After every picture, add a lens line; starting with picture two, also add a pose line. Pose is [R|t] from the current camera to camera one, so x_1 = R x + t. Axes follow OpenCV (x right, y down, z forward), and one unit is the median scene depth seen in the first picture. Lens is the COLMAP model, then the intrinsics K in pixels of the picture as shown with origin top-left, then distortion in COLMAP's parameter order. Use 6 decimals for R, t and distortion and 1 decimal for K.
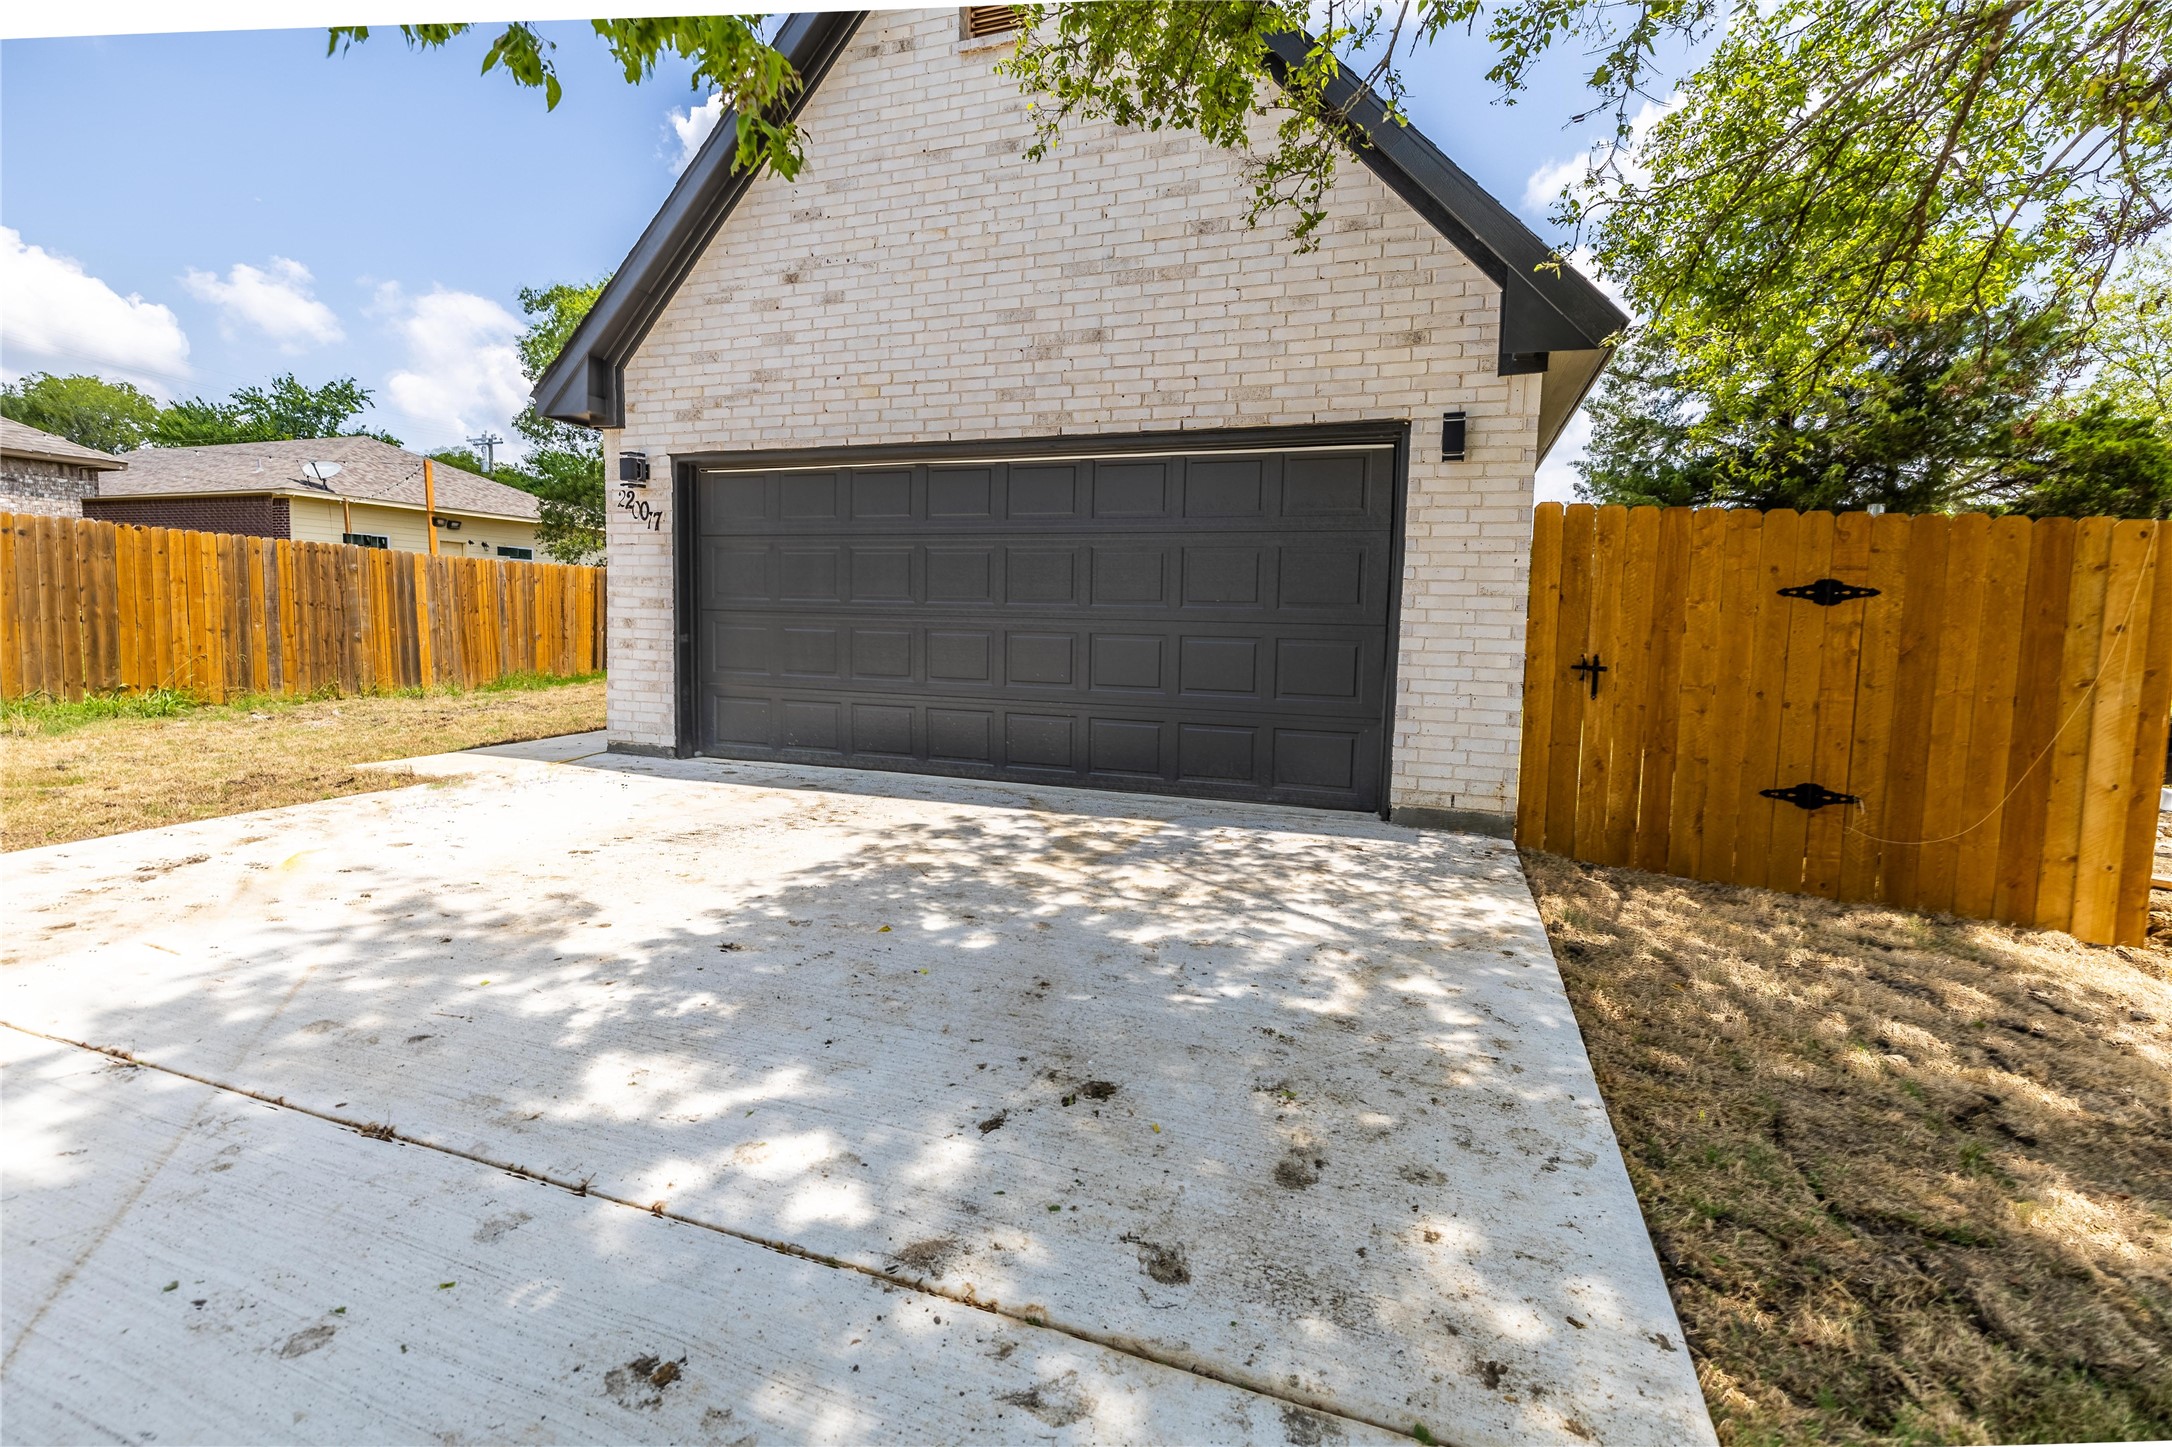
lens RADIAL K [[957.5, 0, 1113.8], [0, 957.5, 689.1], [0, 0, 1]] dist [0.000087, 0.000317]
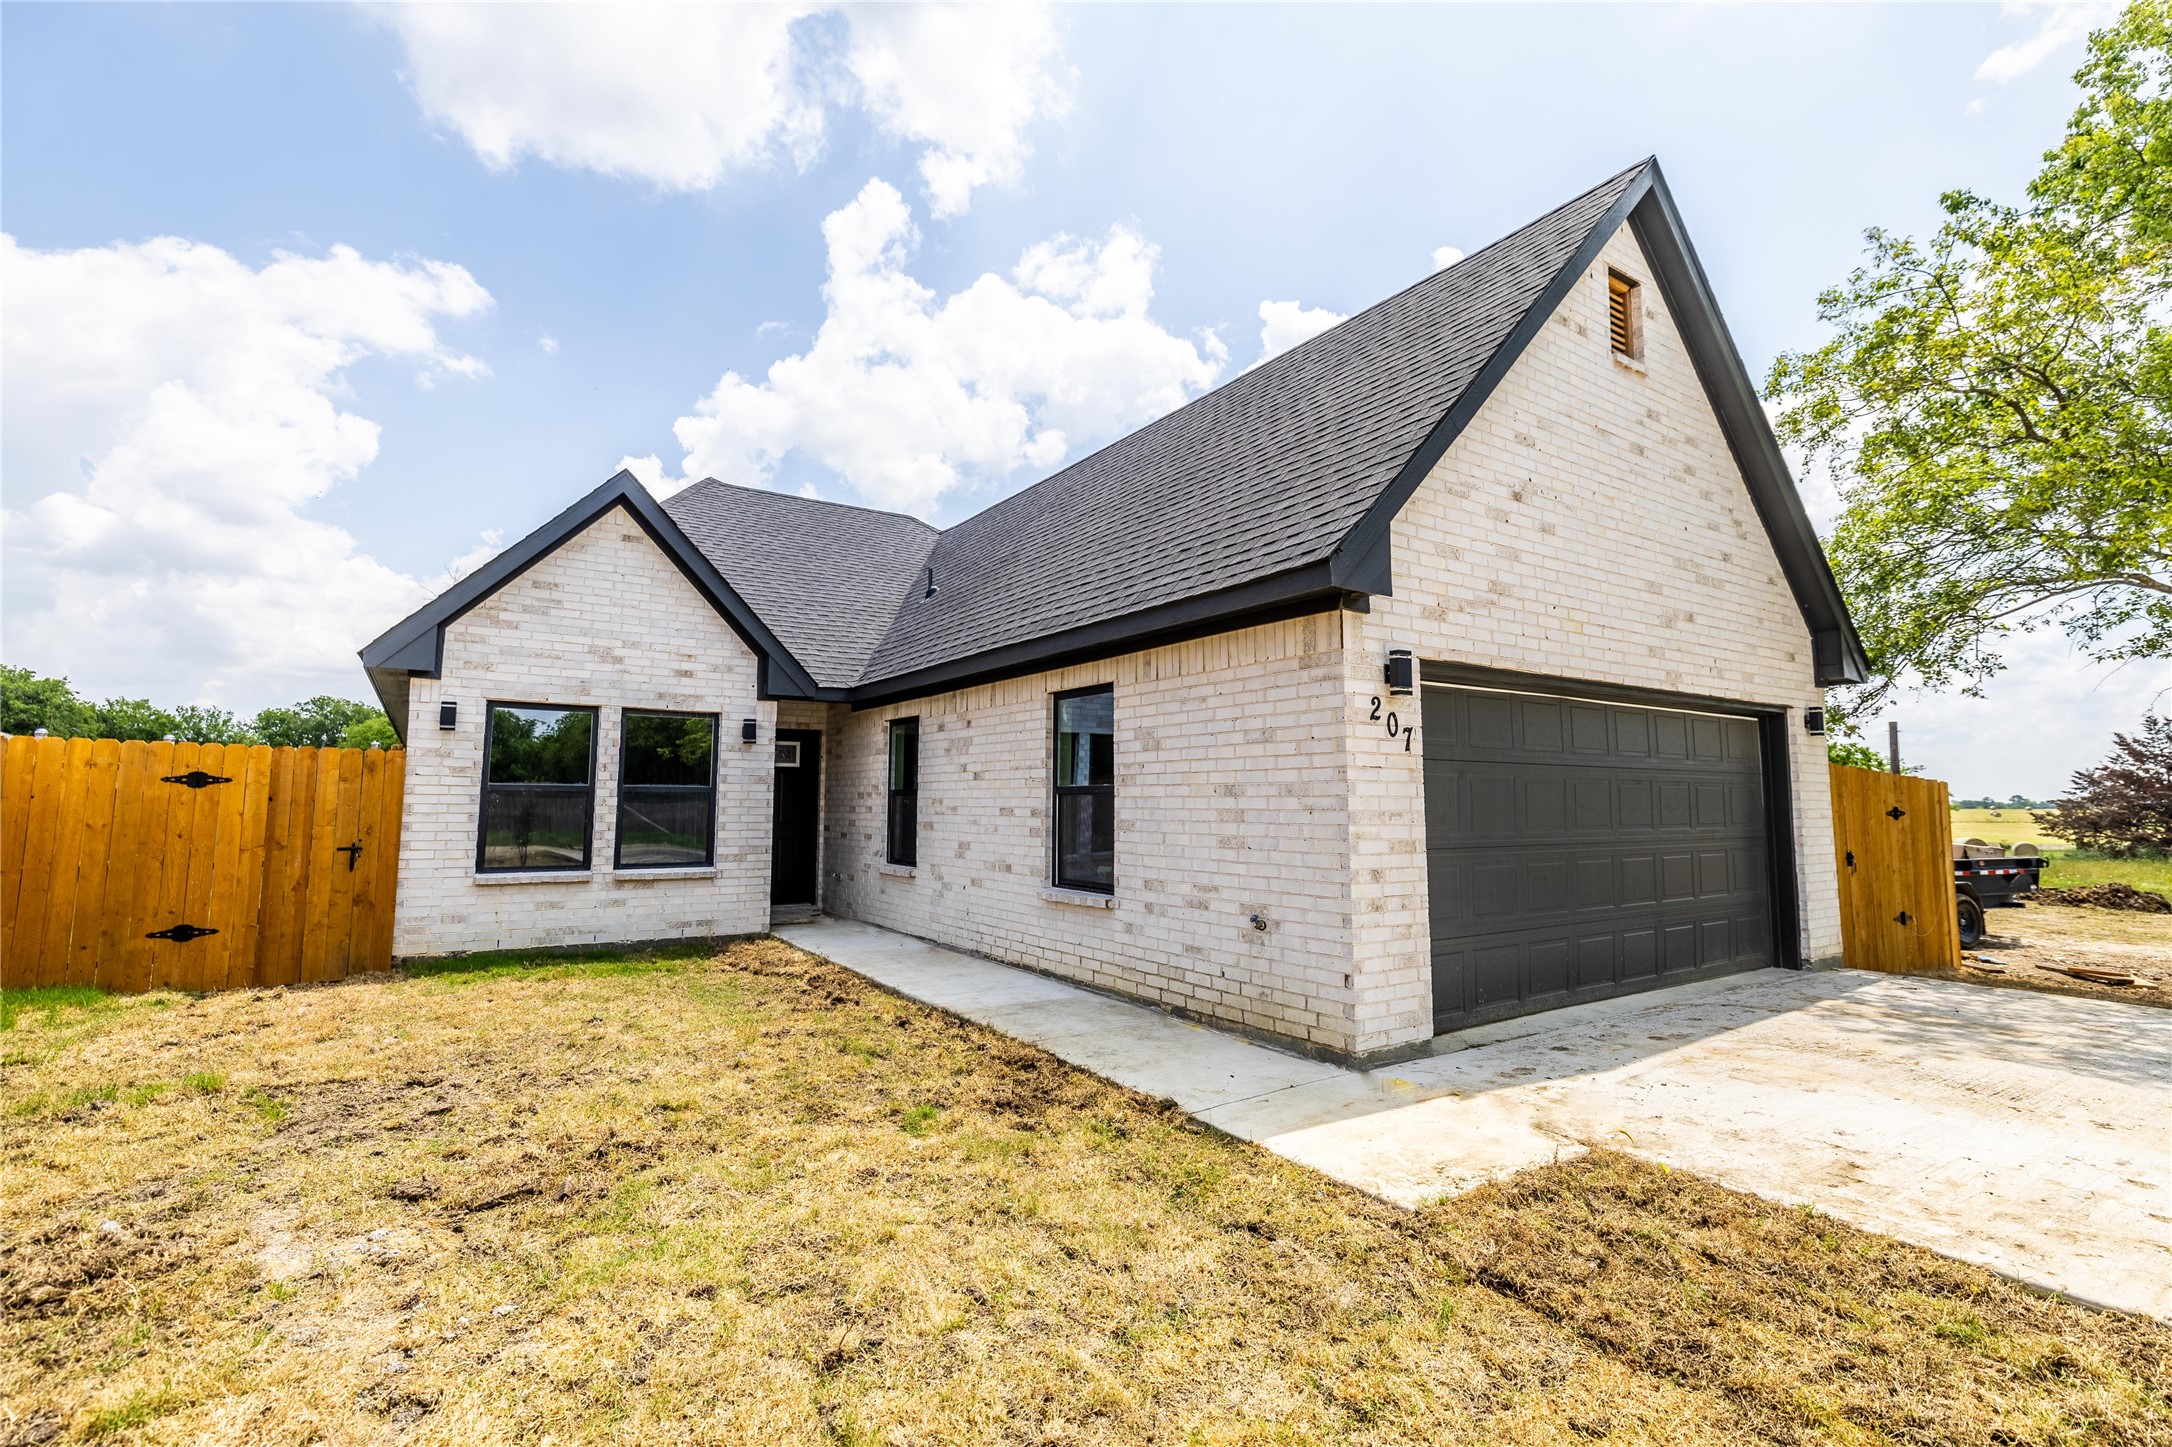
lens RADIAL K [[961.3, 0, 1098.5], [0, 961.3, 710.3], [0, 0, 1]] dist [0.002784, 0.000142]
pose [[0.596519, 0.055940, 0.800647, -1.462036], [0.068222, 0.990424, -0.120029, -0.144220], [-0.799694, 0.126222, 0.586990, 0.872371]]
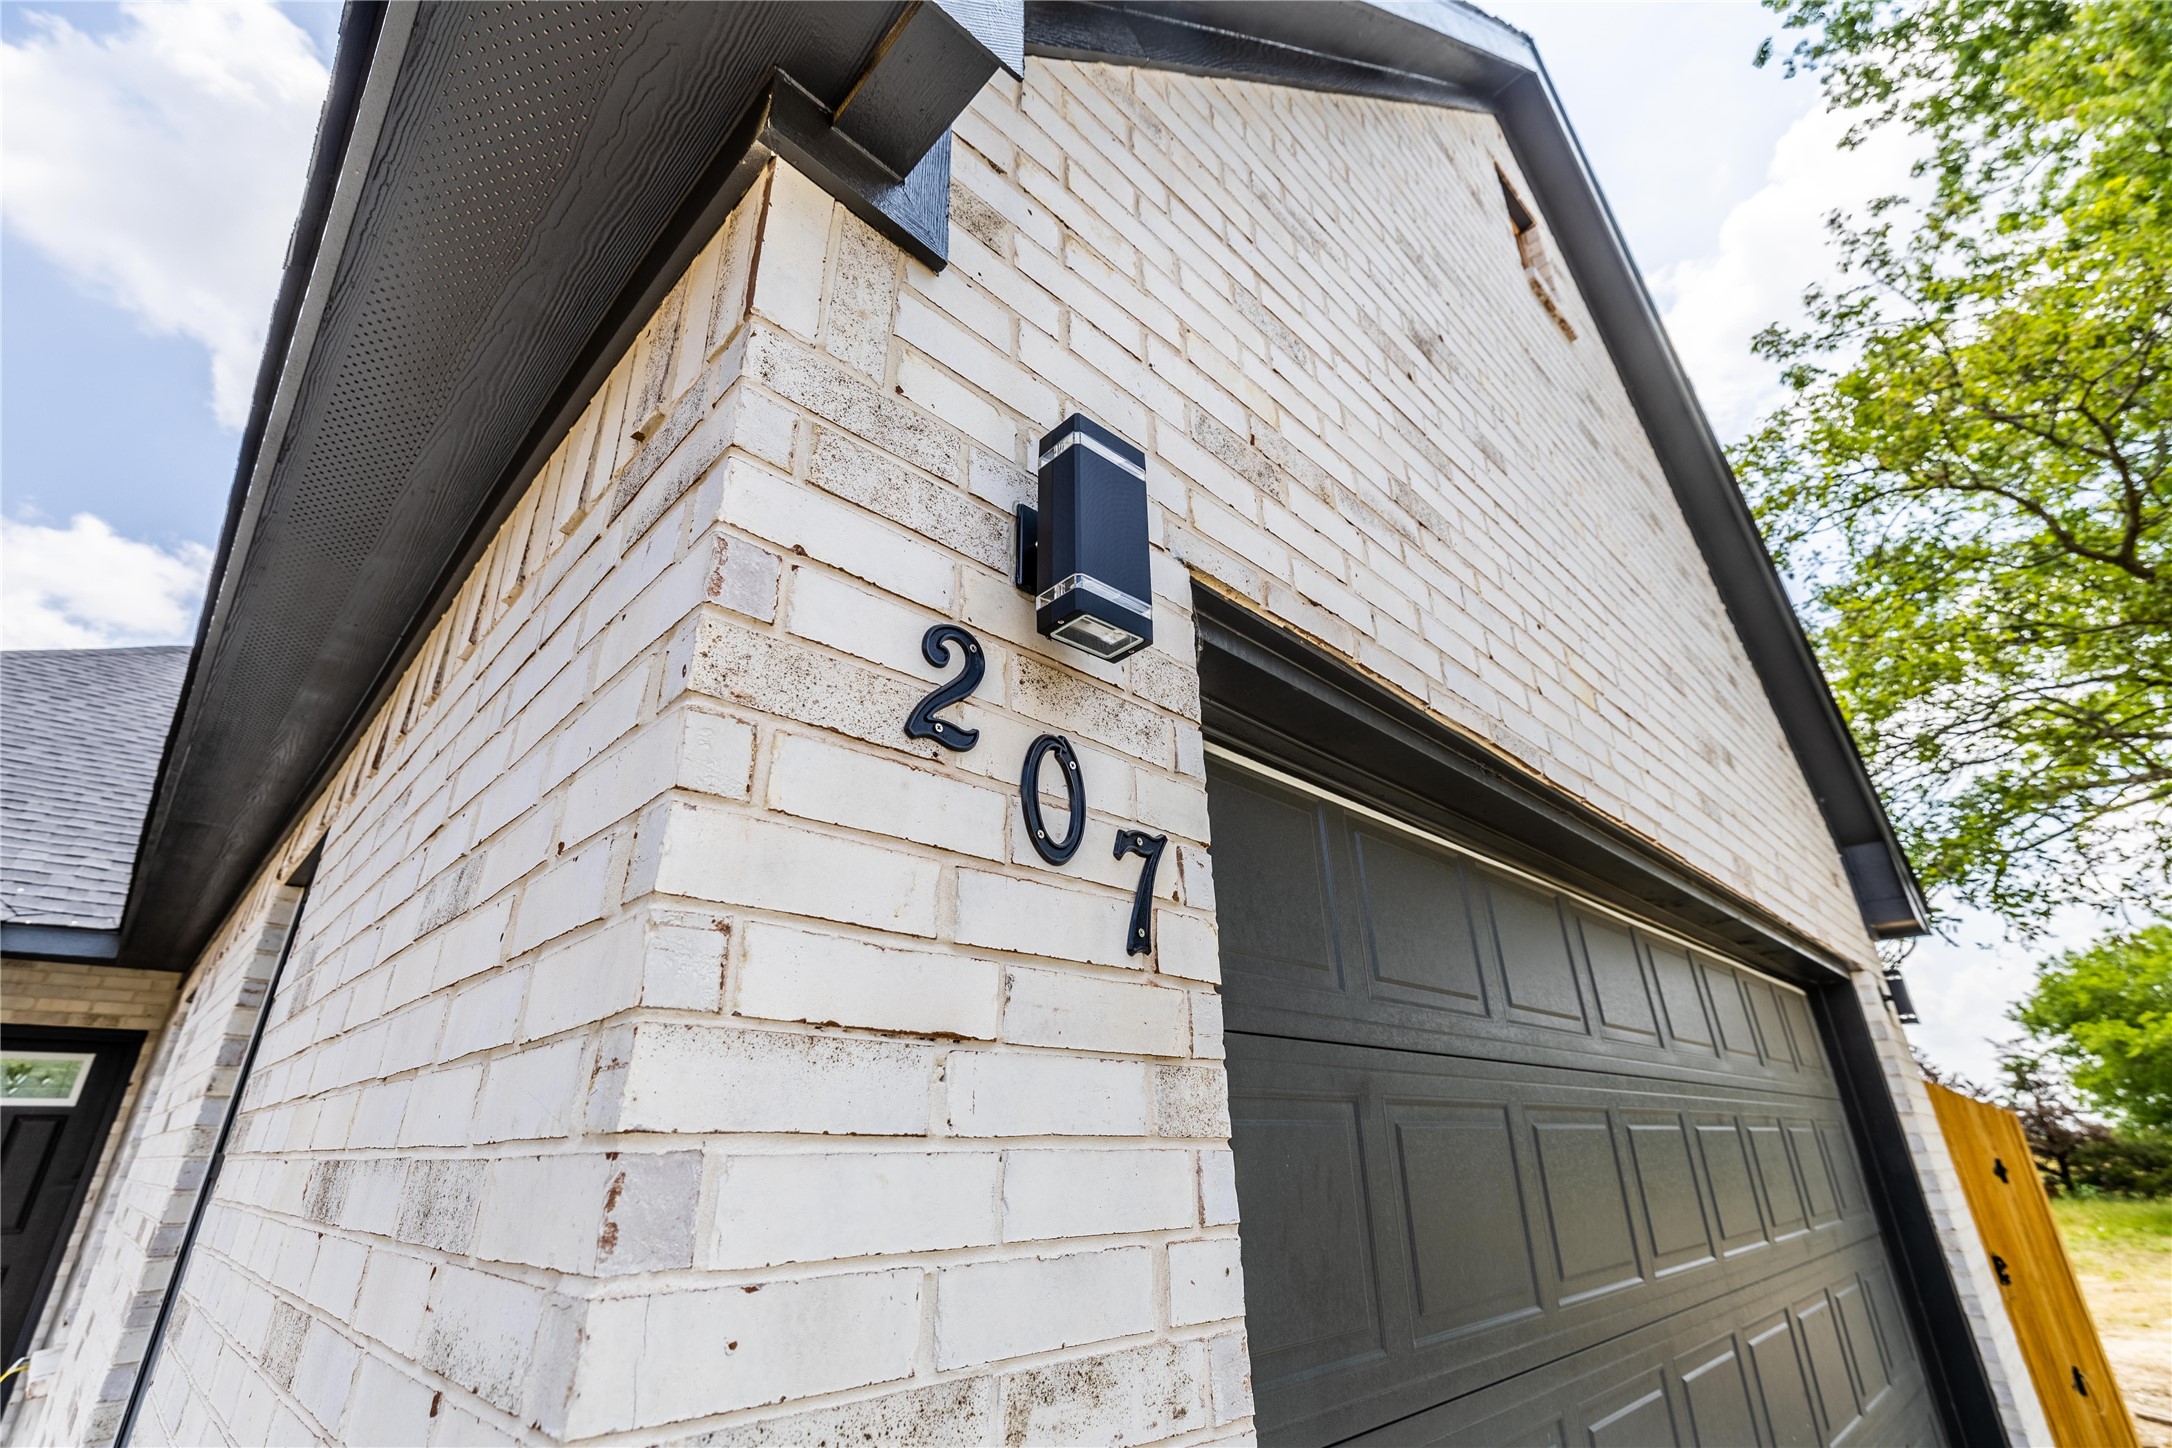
lens RADIAL K [[961.3, 0, 1098.5], [0, 961.3, 710.8], [0, 0, 1]] dist [0.002784, 0.000142]
pose [[0.431575, 0.348702, 0.831956, -0.717484], [0.093679, 0.899955, -0.425799, -0.162709], [-0.897200, 0.261701, 0.355732, 1.112148]]
